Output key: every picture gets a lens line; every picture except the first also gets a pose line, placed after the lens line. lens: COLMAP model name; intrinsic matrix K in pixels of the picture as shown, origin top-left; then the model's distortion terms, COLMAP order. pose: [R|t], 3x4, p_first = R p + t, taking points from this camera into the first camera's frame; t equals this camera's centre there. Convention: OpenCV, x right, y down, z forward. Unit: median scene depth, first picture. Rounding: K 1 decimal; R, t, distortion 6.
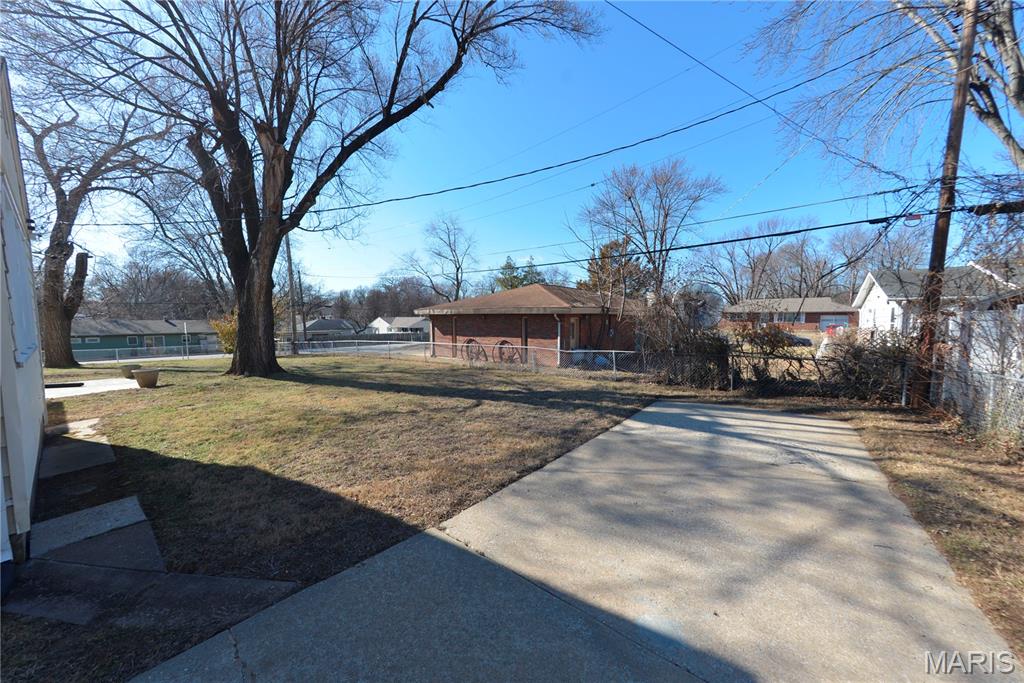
lens RADIAL K [[357.6, 0, 512.0], [0, 357.6, 341.5], [0, 0, 1]] dist [-0.001351, -0.000065]
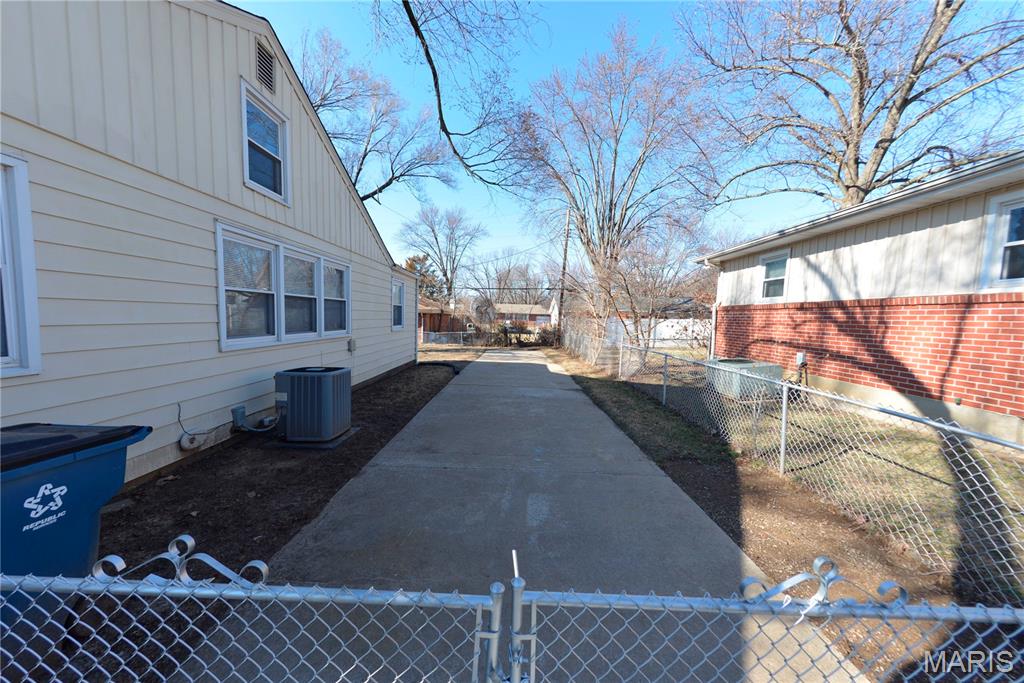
lens RADIAL K [[357.6, 0, 512.0], [0, 357.6, 341.5], [0, 0, 1]] dist [-0.001351, -0.000065]
pose [[0.800482, -0.020797, 0.598995, -0.247926], [0.011568, 0.999748, 0.019252, 0.013519], [-0.599245, -0.008482, 0.800521, -0.291434]]
